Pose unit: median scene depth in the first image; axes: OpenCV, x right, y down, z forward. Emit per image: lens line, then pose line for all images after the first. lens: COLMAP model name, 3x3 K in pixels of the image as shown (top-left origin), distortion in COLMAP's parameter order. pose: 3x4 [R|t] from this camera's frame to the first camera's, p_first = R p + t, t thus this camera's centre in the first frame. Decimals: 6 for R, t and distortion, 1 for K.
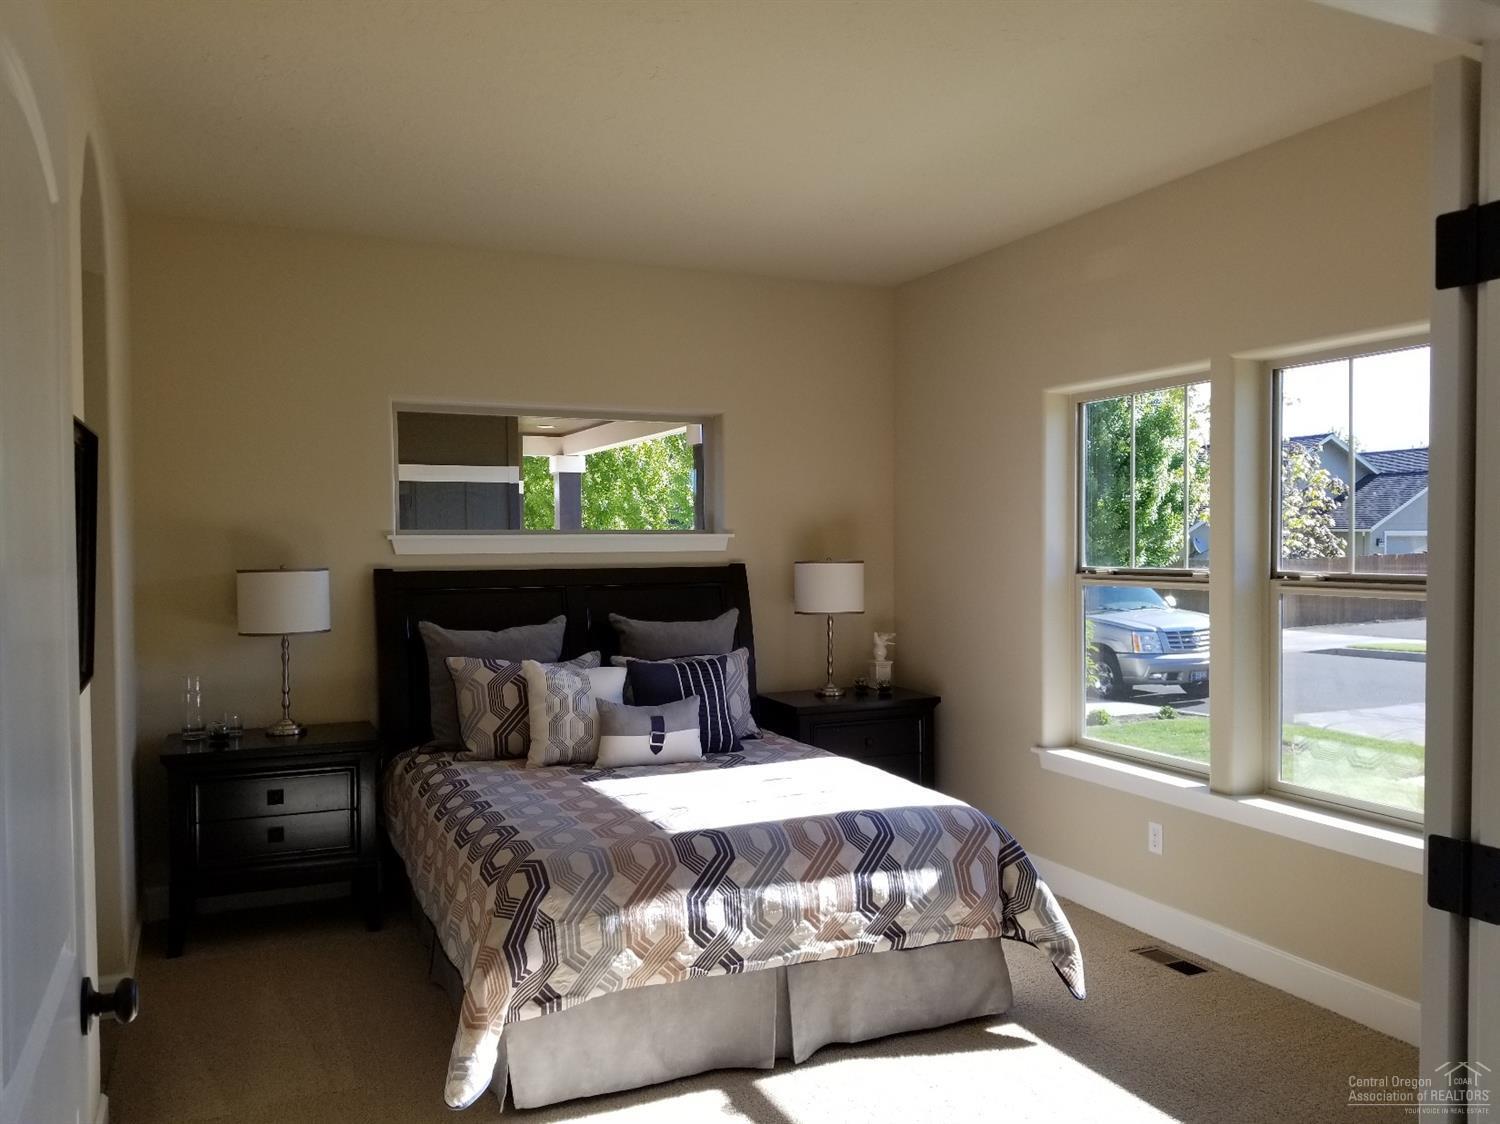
lens RADIAL K [[1190.2, 0, 750.0], [0, 1190.2, 562.0], [0, 0, 1]] dist [0.072194, -0.120653]
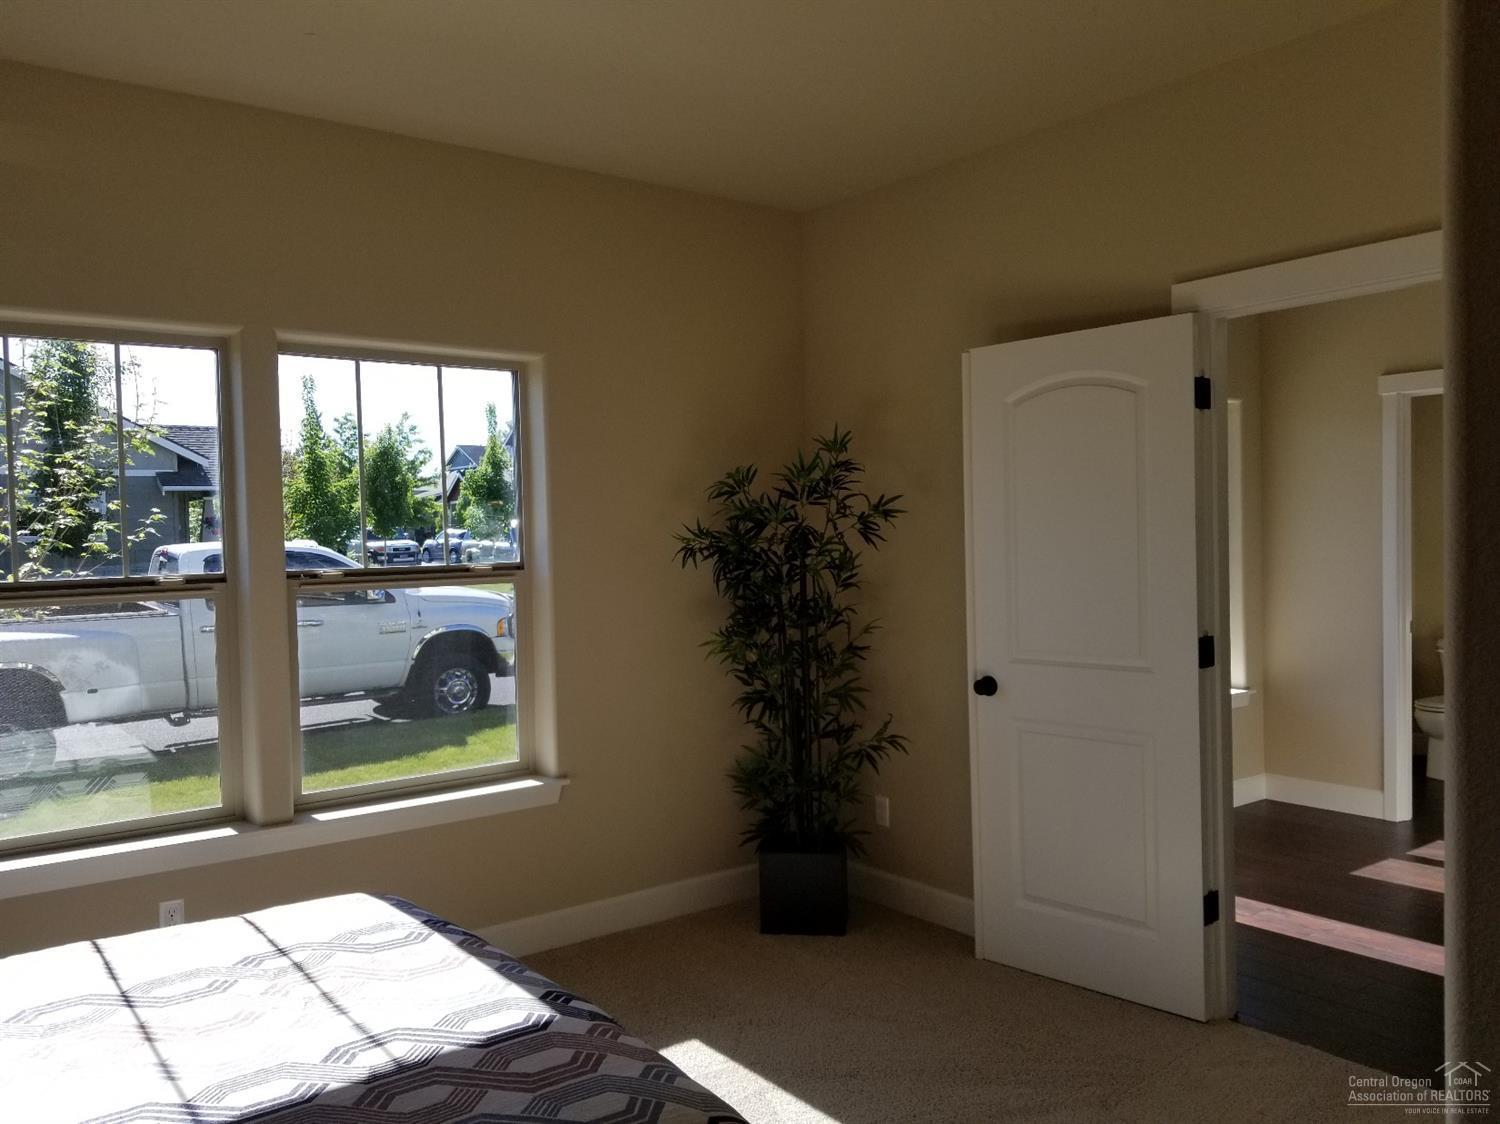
lens RADIAL K [[1190.2, 0, 750.0], [0, 1190.2, 562.0], [0, 0, 1]] dist [0.072194, -0.120653]
pose [[-0.222442, -0.014721, 0.974835, -0.428791], [0.043426, 0.998744, 0.024991, -0.005360], [-0.973978, 0.047892, -0.221523, 0.672760]]
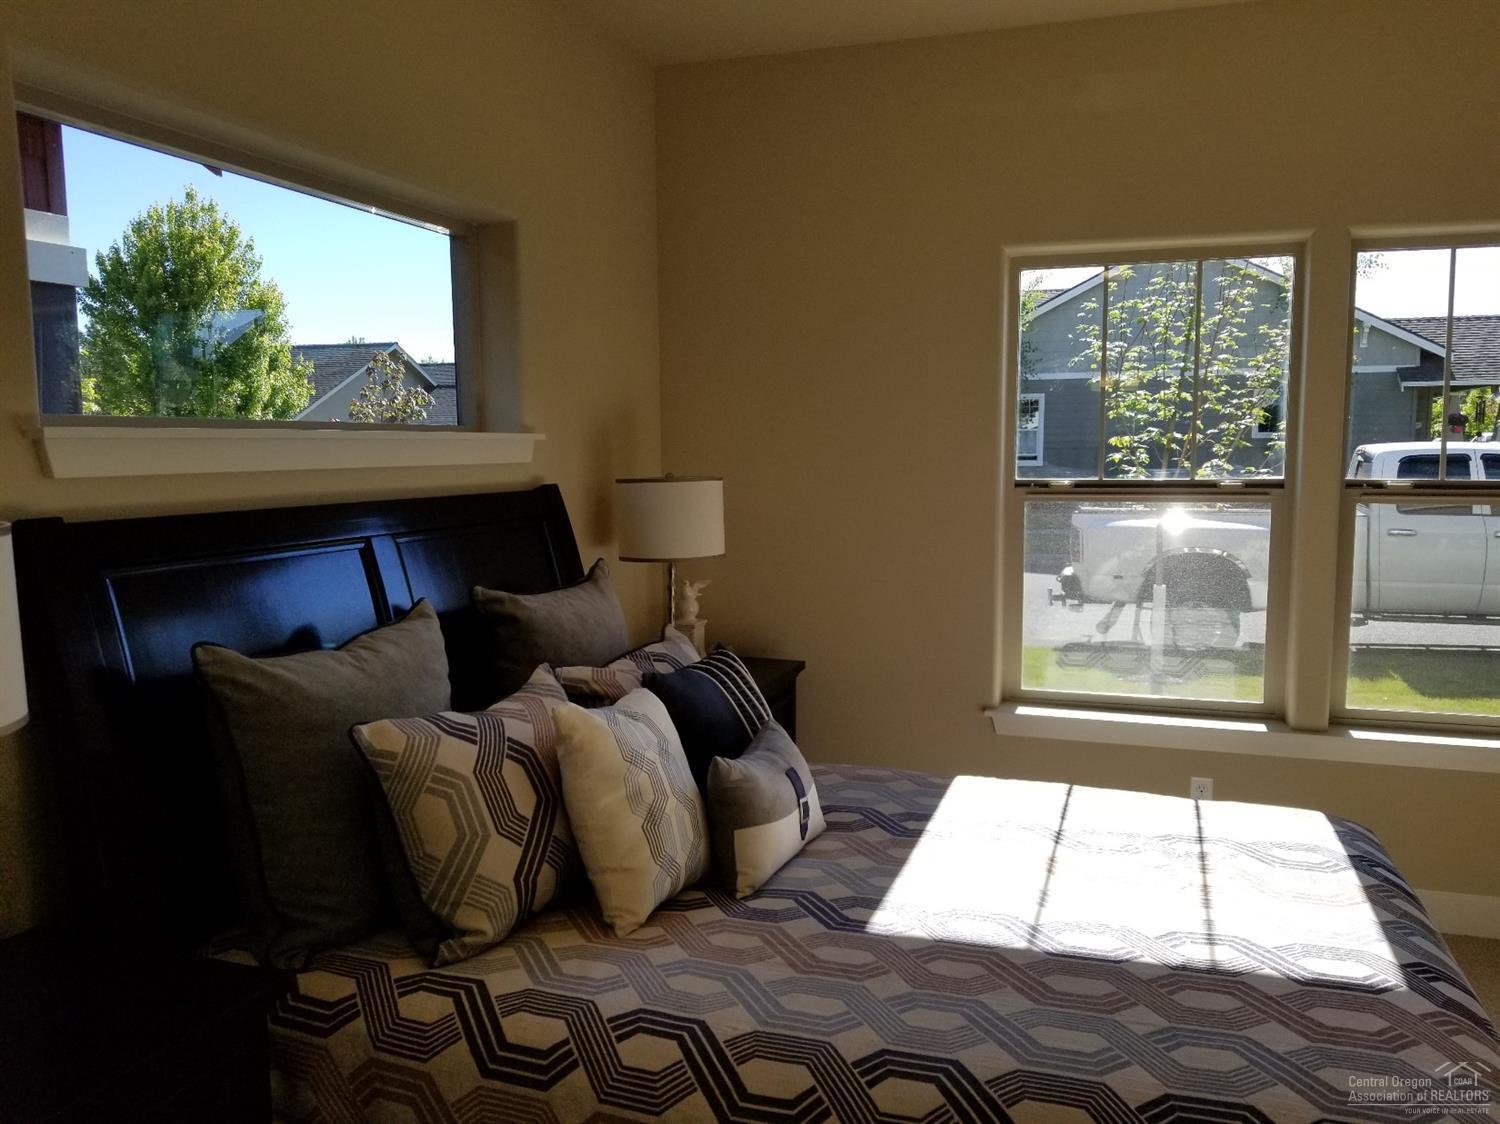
lens RADIAL K [[1190.2, 0, 750.0], [0, 1190.2, 562.0], [0, 0, 1]] dist [0.072194, -0.120653]
pose [[0.673108, -0.069147, 0.736305, -0.419287], [0.013617, 0.996609, 0.081144, -0.007532], [-0.739419, -0.044592, 0.671767, 0.569026]]
